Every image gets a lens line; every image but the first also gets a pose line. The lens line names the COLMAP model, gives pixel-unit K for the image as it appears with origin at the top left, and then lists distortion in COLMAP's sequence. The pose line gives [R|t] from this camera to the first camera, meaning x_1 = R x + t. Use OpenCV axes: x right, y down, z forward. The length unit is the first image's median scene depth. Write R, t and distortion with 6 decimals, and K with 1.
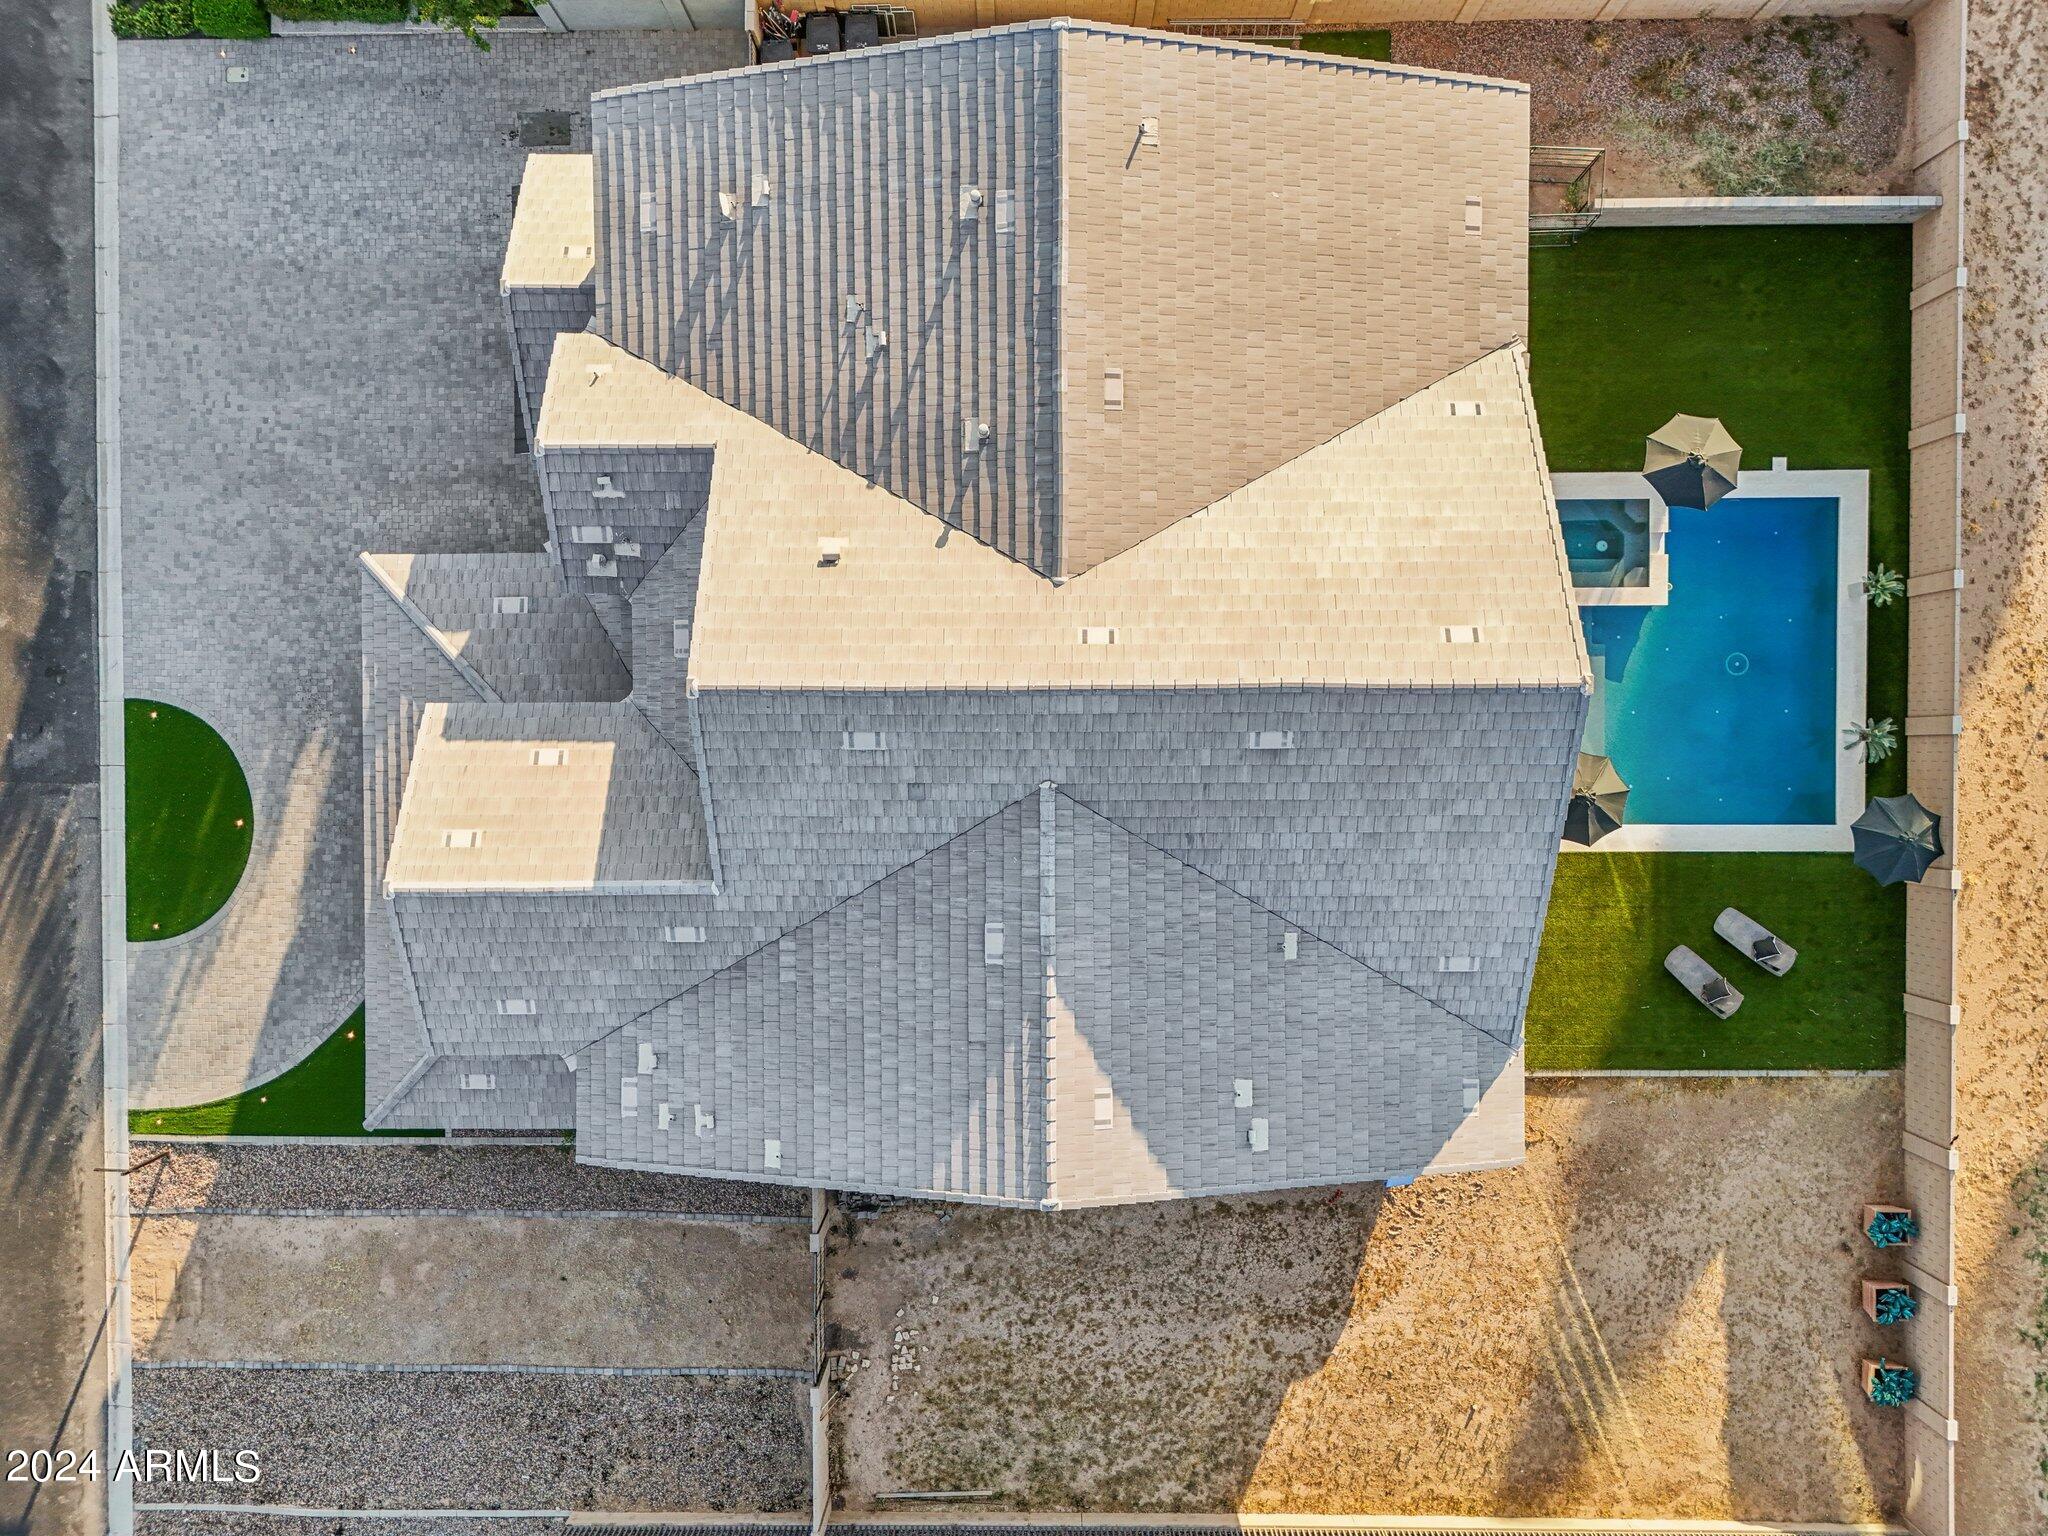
lens RADIAL K [[1515.1, 0, 1019.9], [0, 1515.1, 772.2], [0, 0, 1]] dist [0.069619, -0.068079]
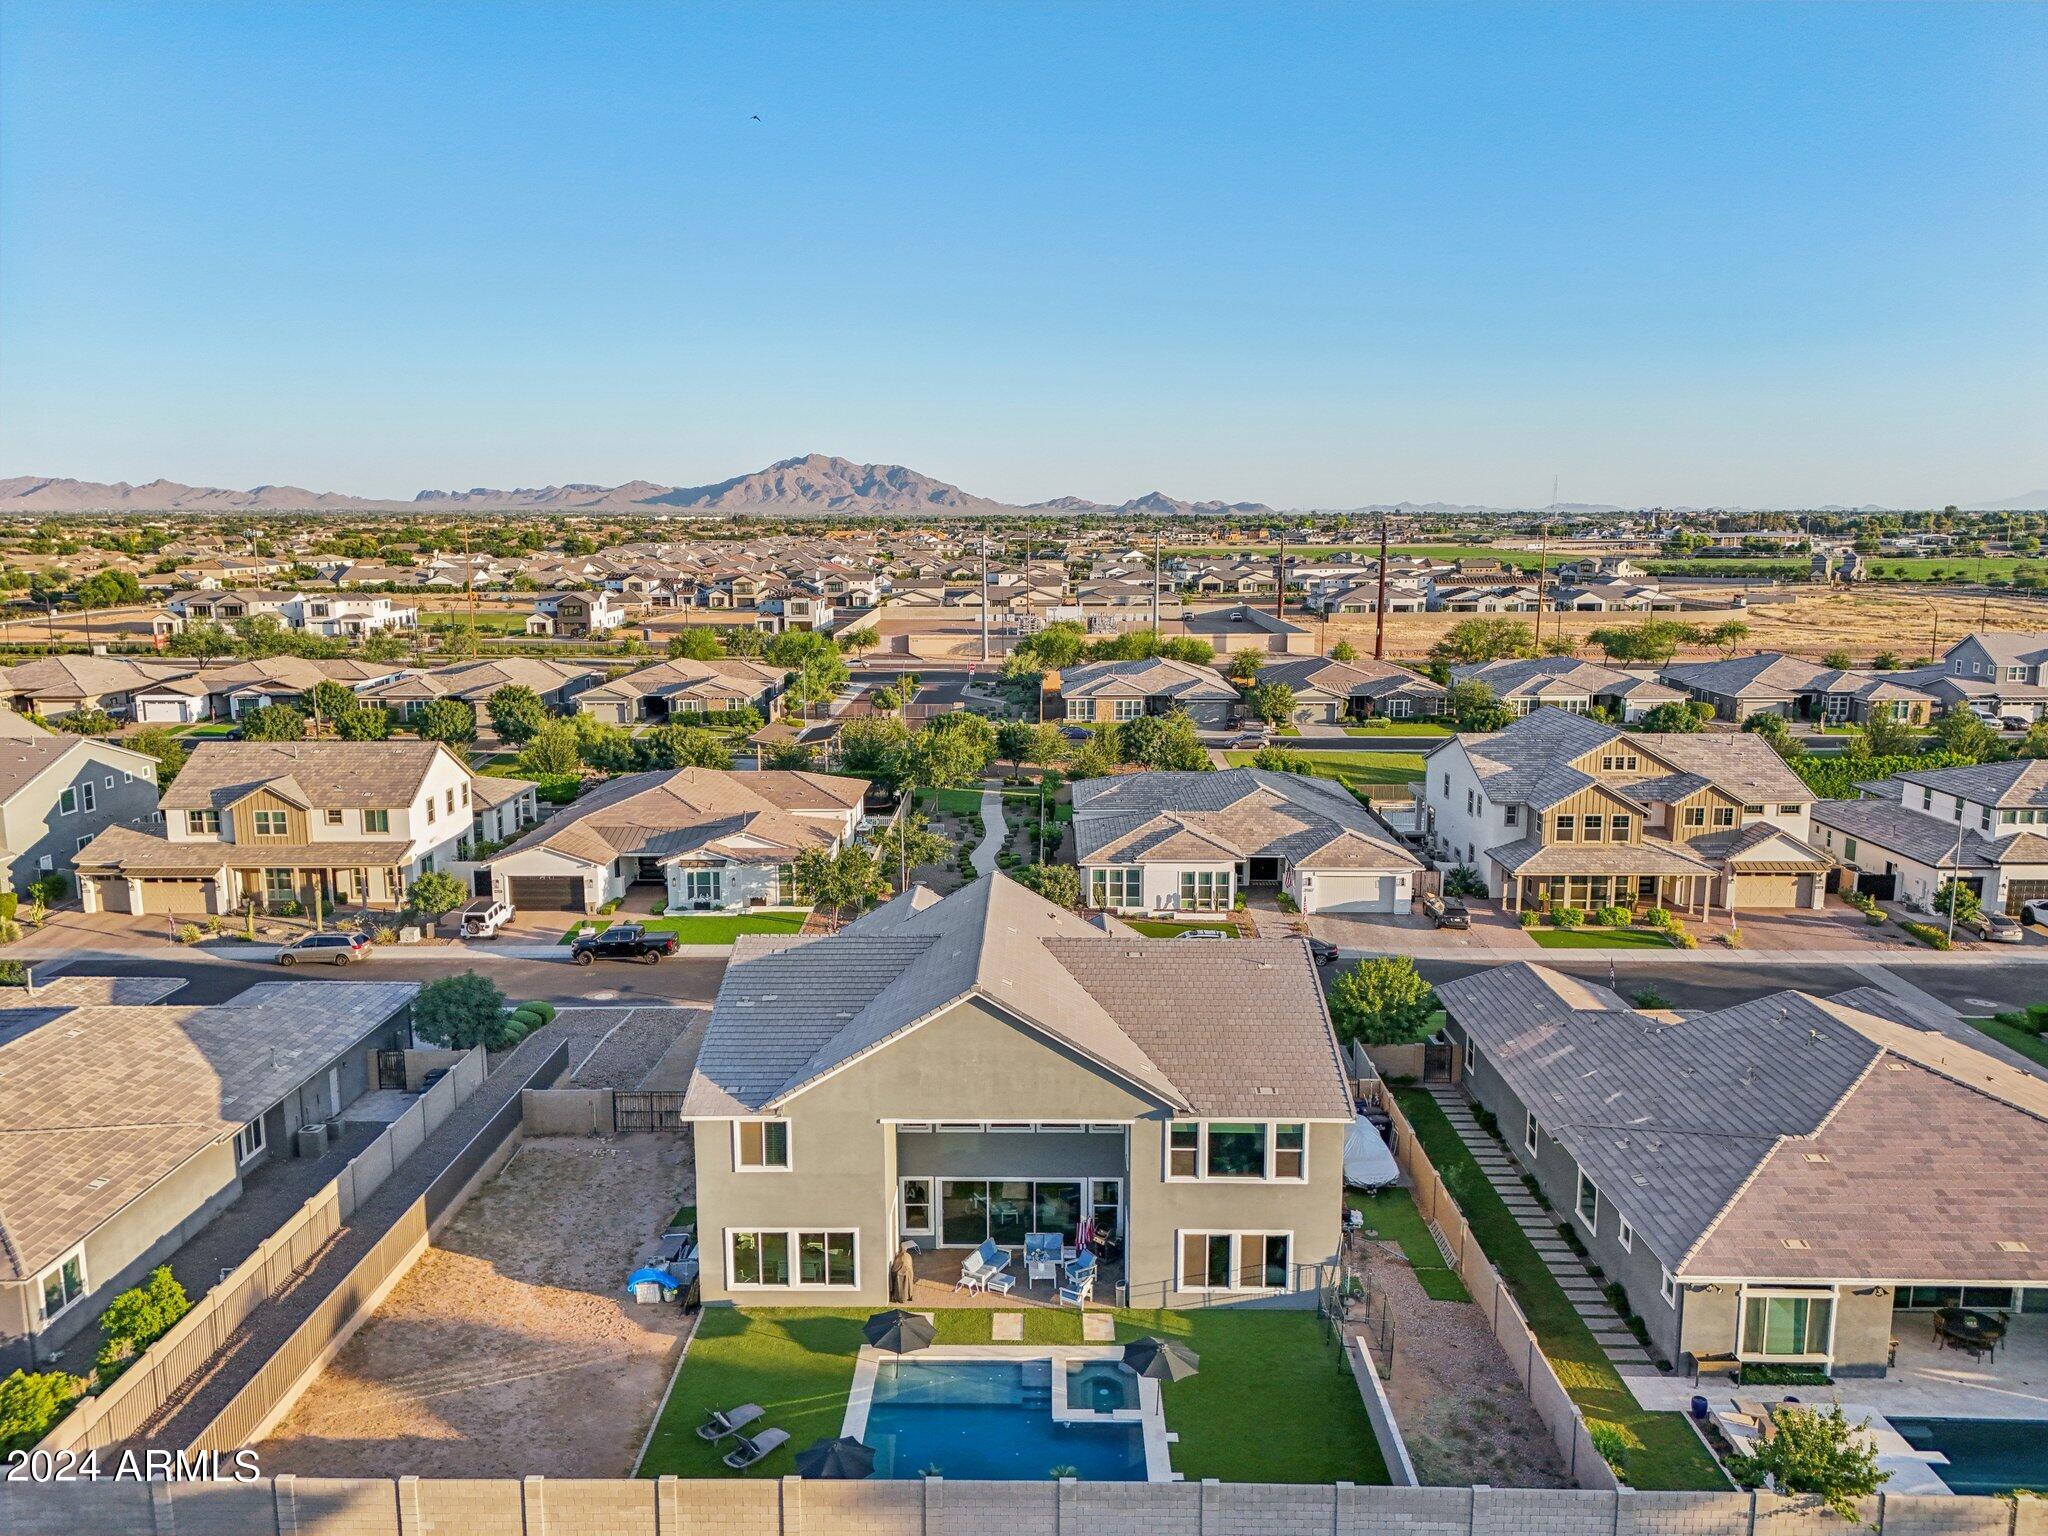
lens RADIAL K [[1515.1, 0, 1019.9], [0, 1515.1, 772.2], [0, 0, 1]] dist [0.069619, -0.068079]
pose [[-0.020091, 0.178184, -0.983792, 1.481001], [-0.999717, -0.016131, 0.017495, -0.095017], [-0.012752, 0.983865, 0.178458, 0.292322]]
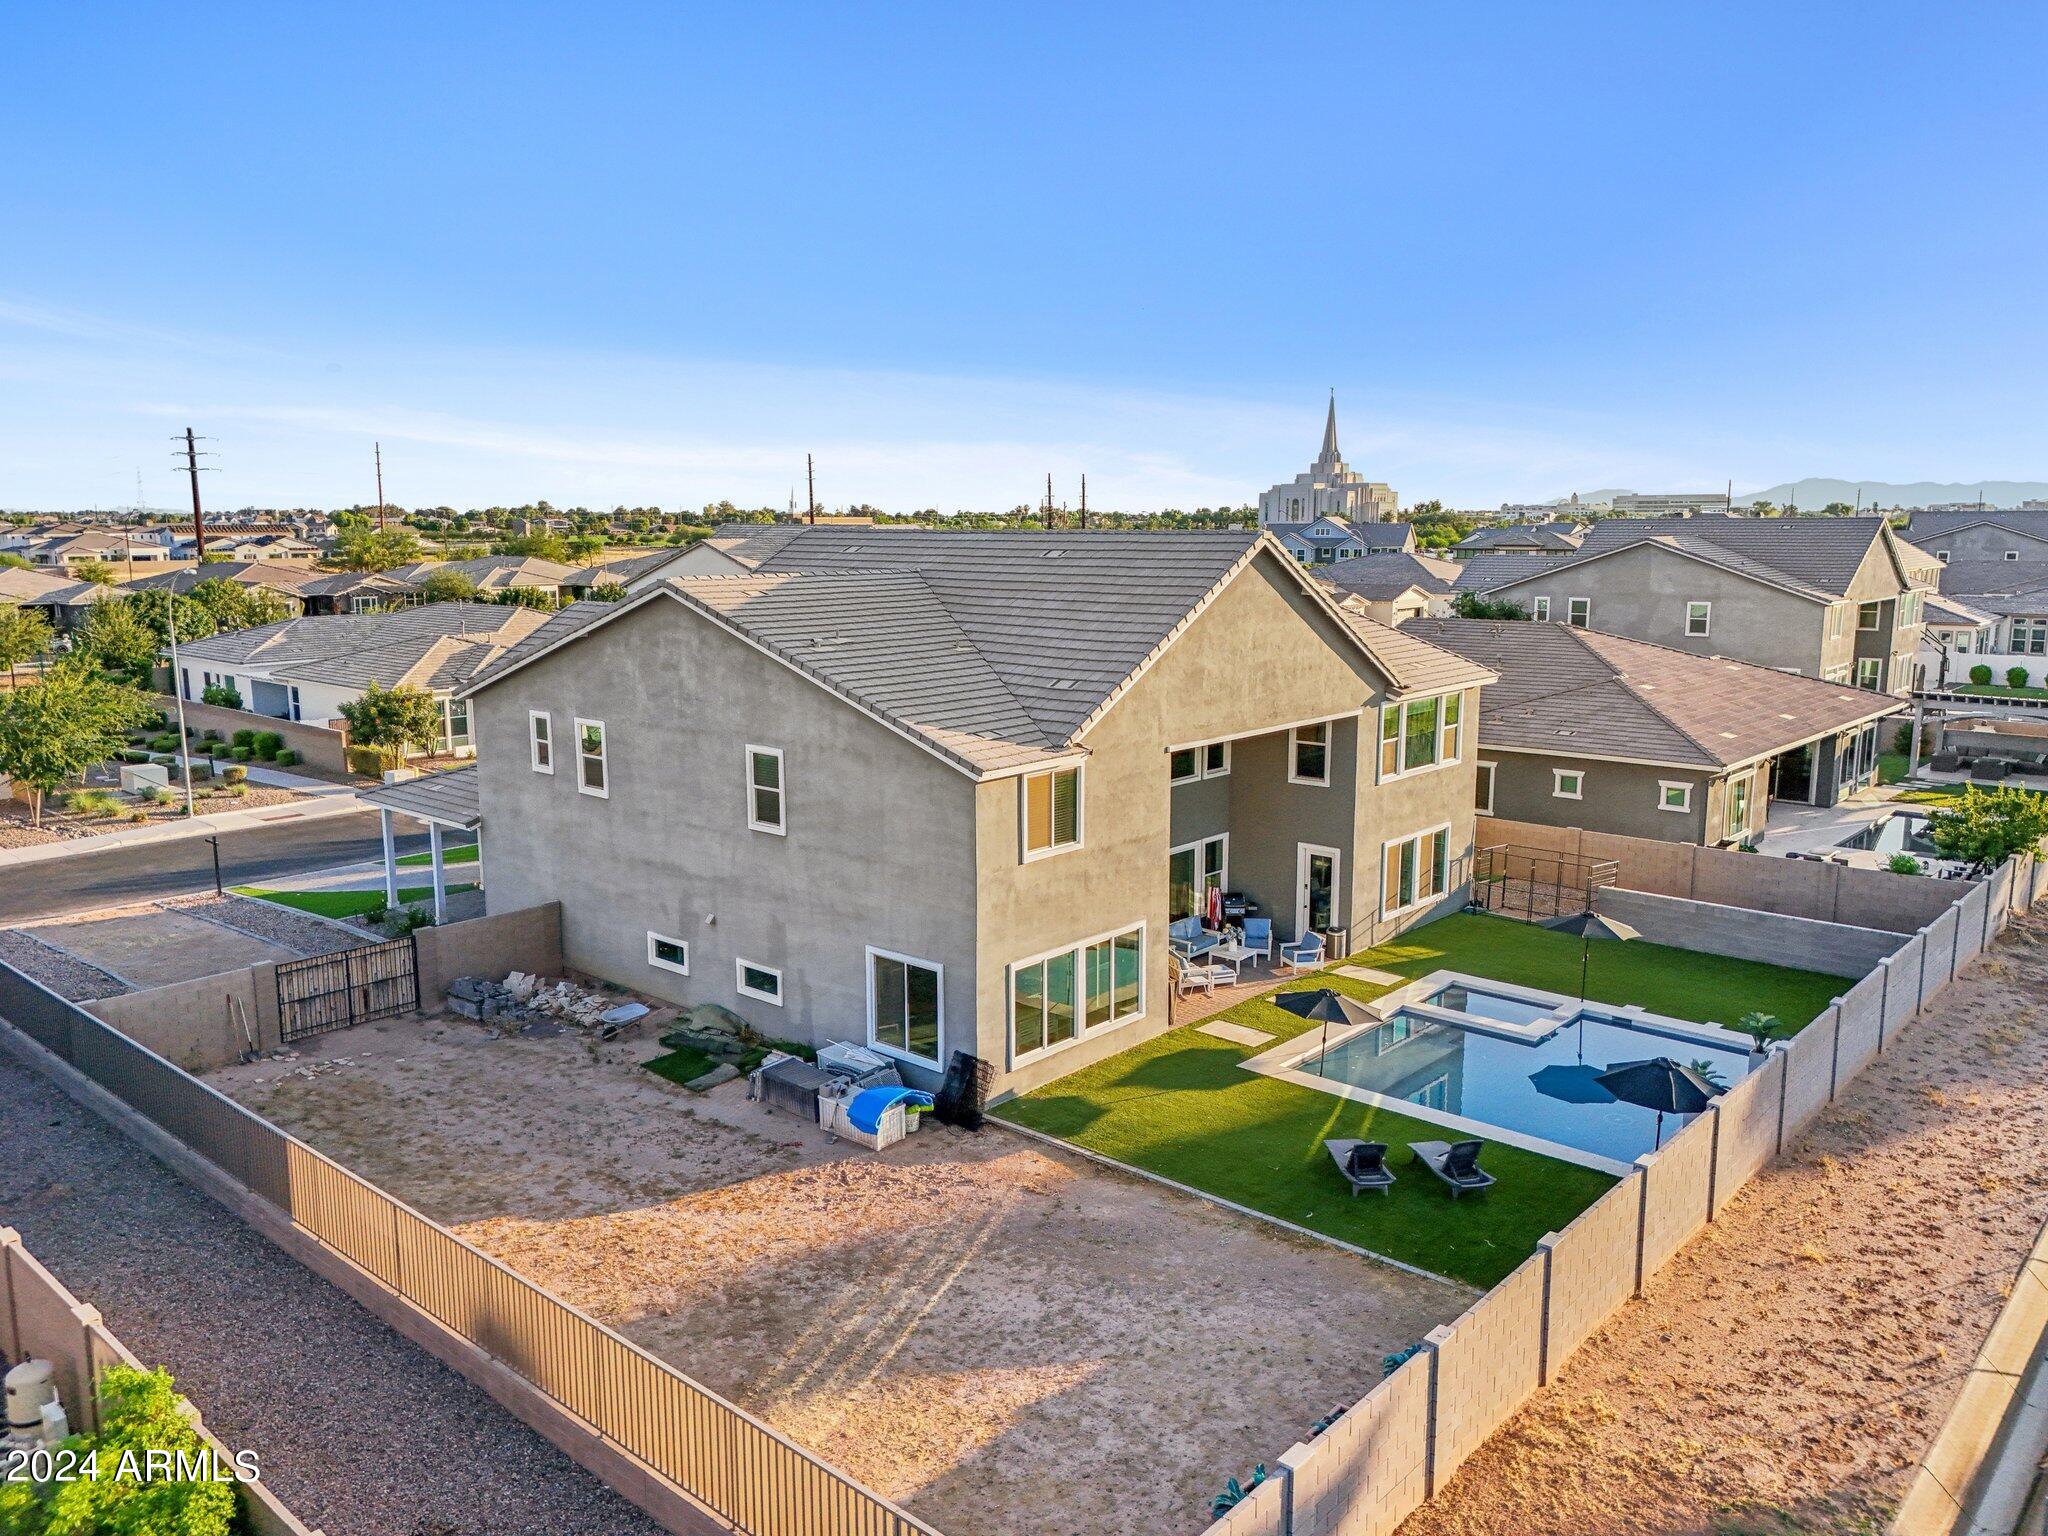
lens RADIAL K [[1515.1, 0, 1019.9], [0, 1515.1, 772.2], [0, 0, 1]] dist [0.069619, -0.068079]
pose [[0.743311, 0.119137, -0.658252, 0.763561], [-0.668790, 0.111044, -0.735112, 0.734699], [-0.014484, 0.986649, 0.162218, 0.693671]]
